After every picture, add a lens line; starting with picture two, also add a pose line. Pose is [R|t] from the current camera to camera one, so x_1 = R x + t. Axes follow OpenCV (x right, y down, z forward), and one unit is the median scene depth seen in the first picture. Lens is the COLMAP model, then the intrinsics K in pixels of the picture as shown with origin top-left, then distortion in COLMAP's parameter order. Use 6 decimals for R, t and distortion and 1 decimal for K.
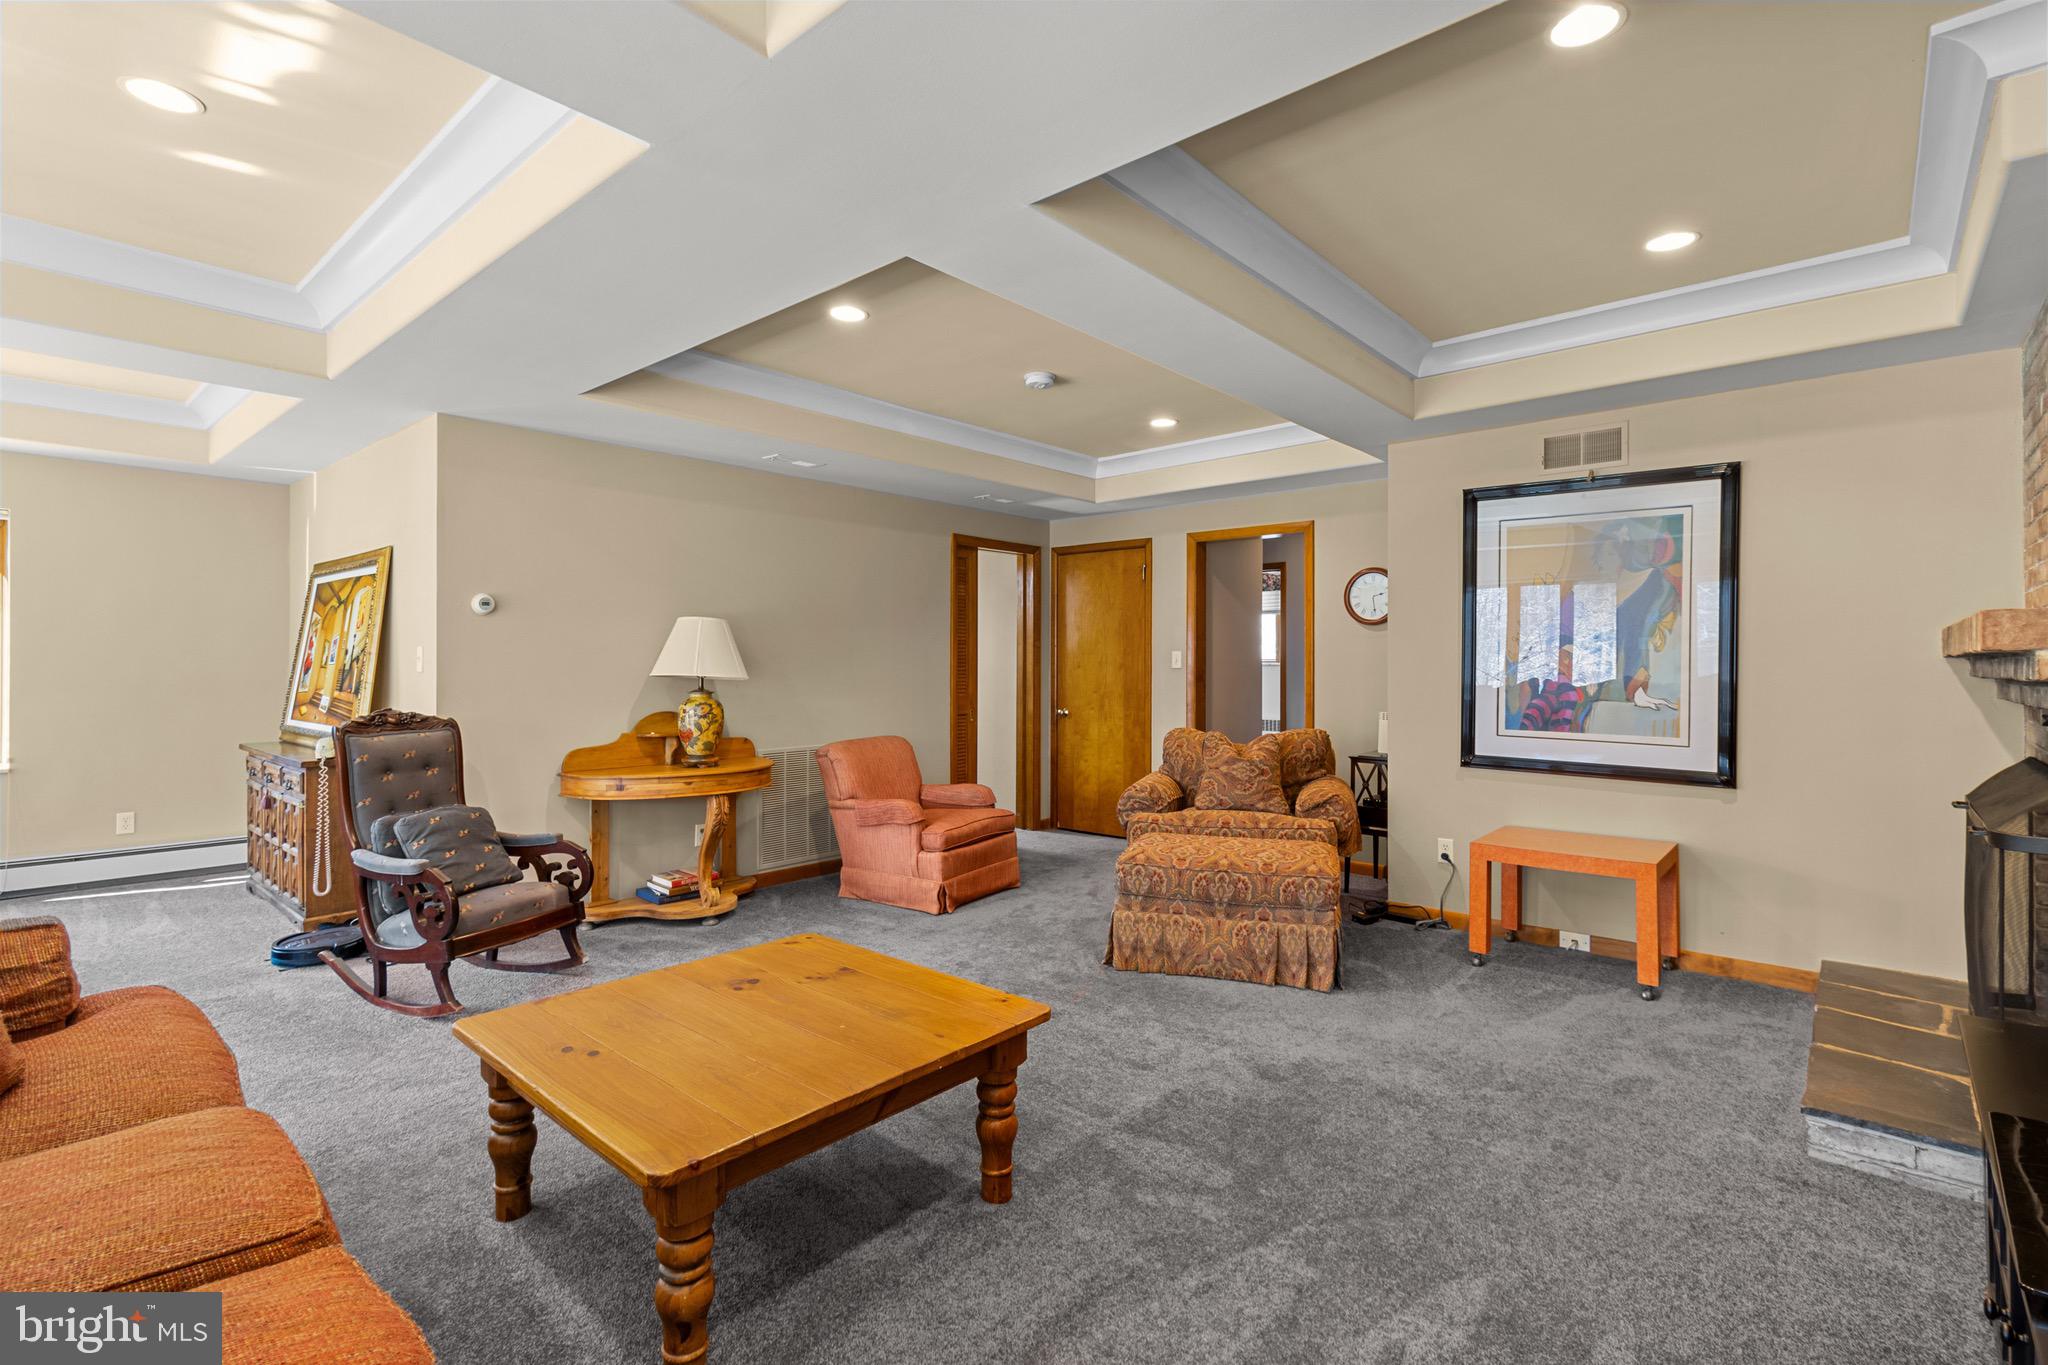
lens RADIAL K [[951.3, 0, 1039.6], [0, 951.3, 665.7], [0, 0, 1]] dist [-0.001173, -0.000583]
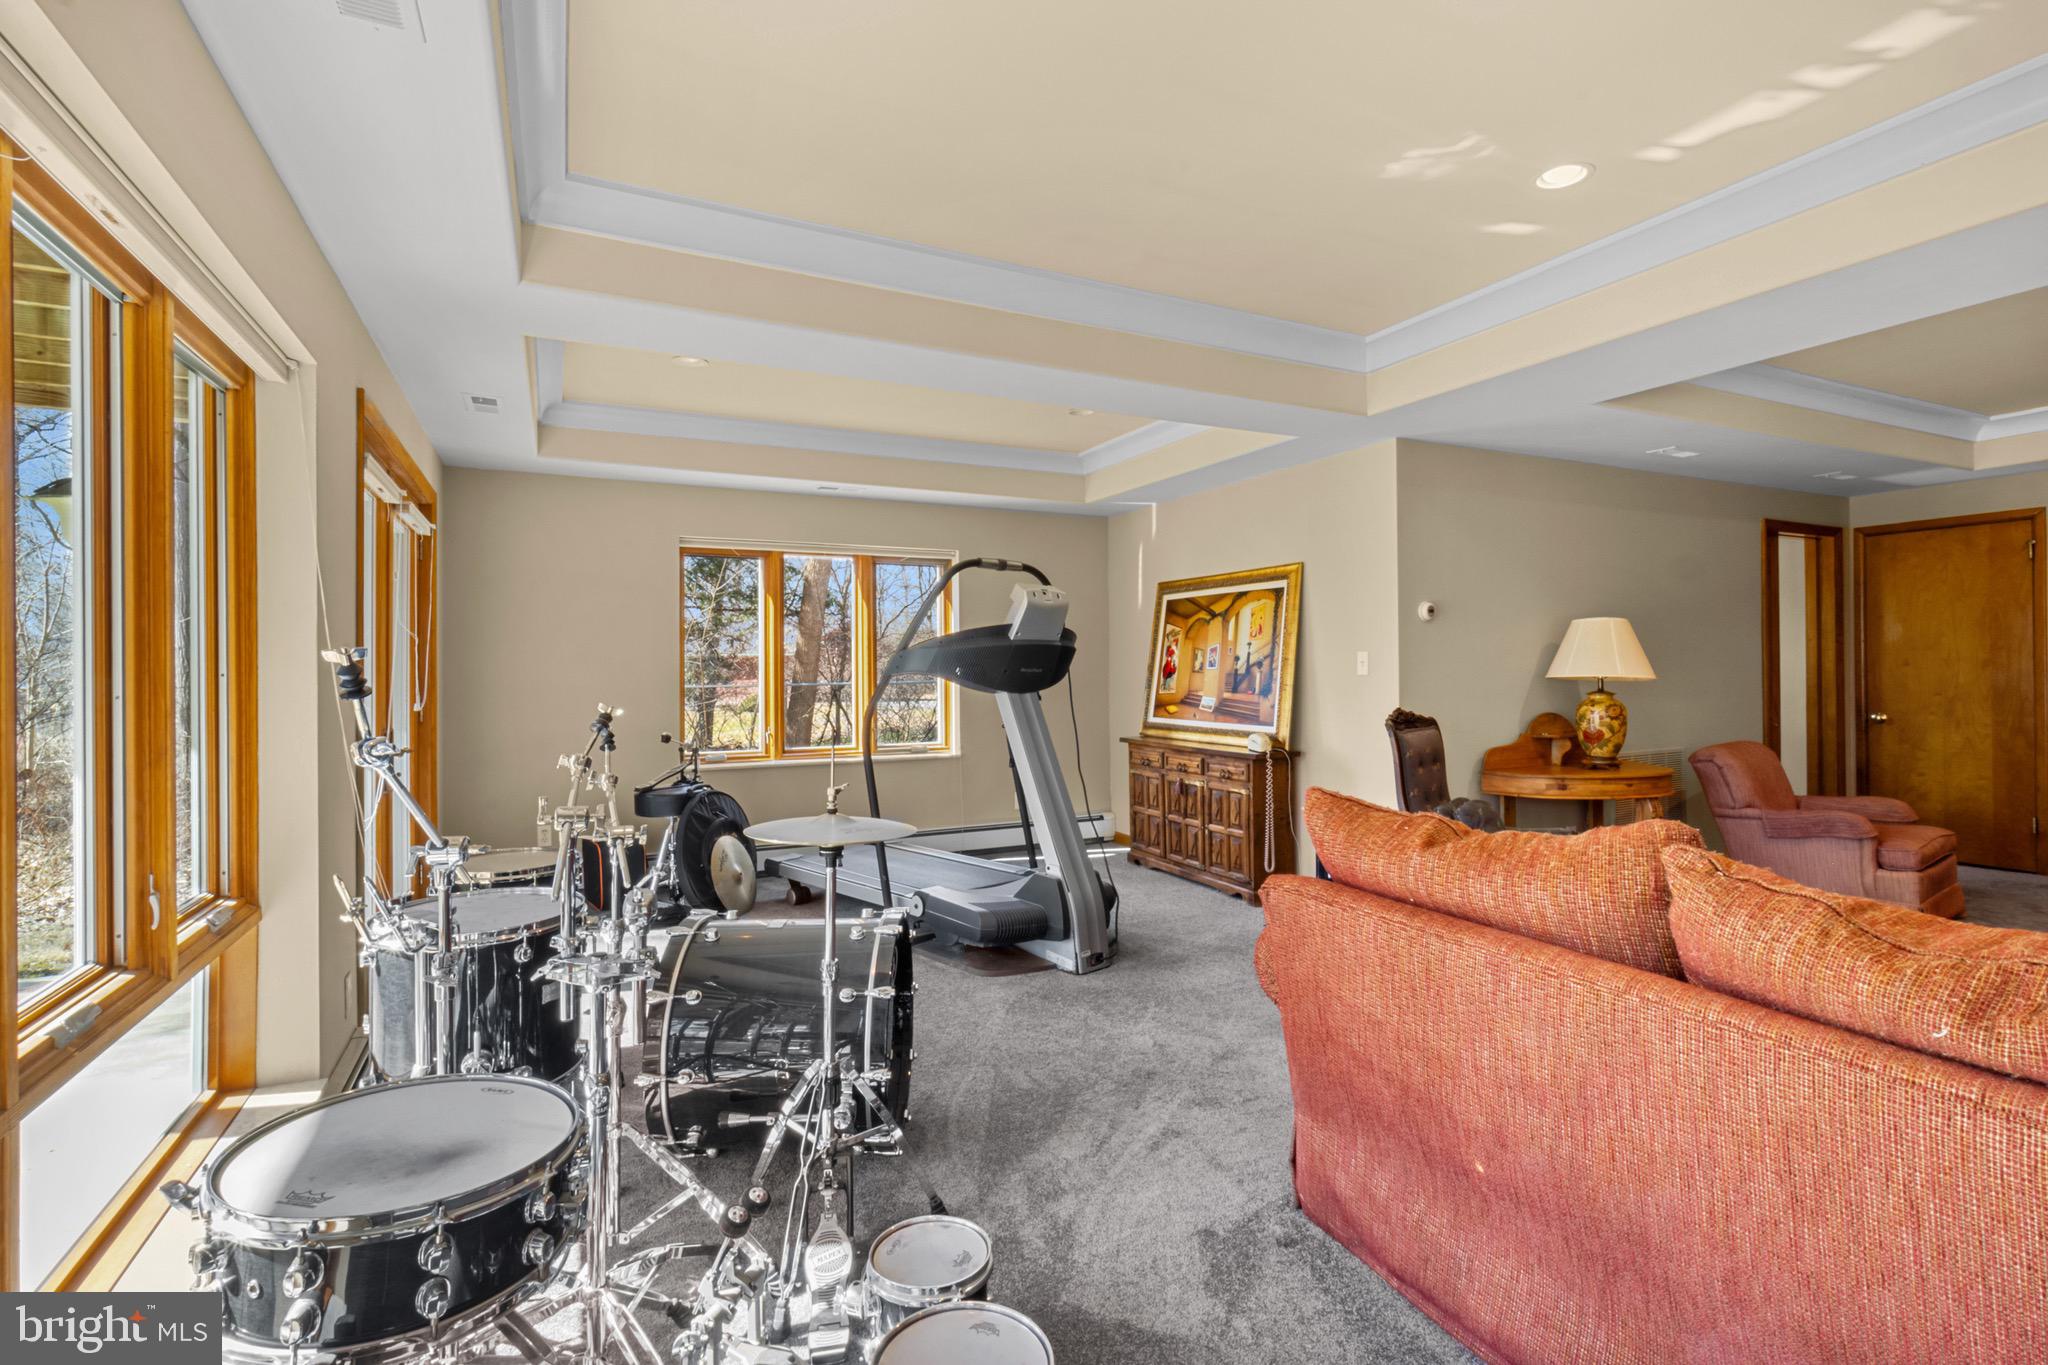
lens RADIAL K [[951.3, 0, 1011.2], [0, 951.3, 676.0], [0, 0, 1]] dist [-0.001173, -0.000583]
pose [[0.918914, -0.007441, -0.394388, -0.524874], [0.010040, 0.999939, 0.004528, -0.000998], [0.394330, -0.008120, 0.918933, -0.152528]]
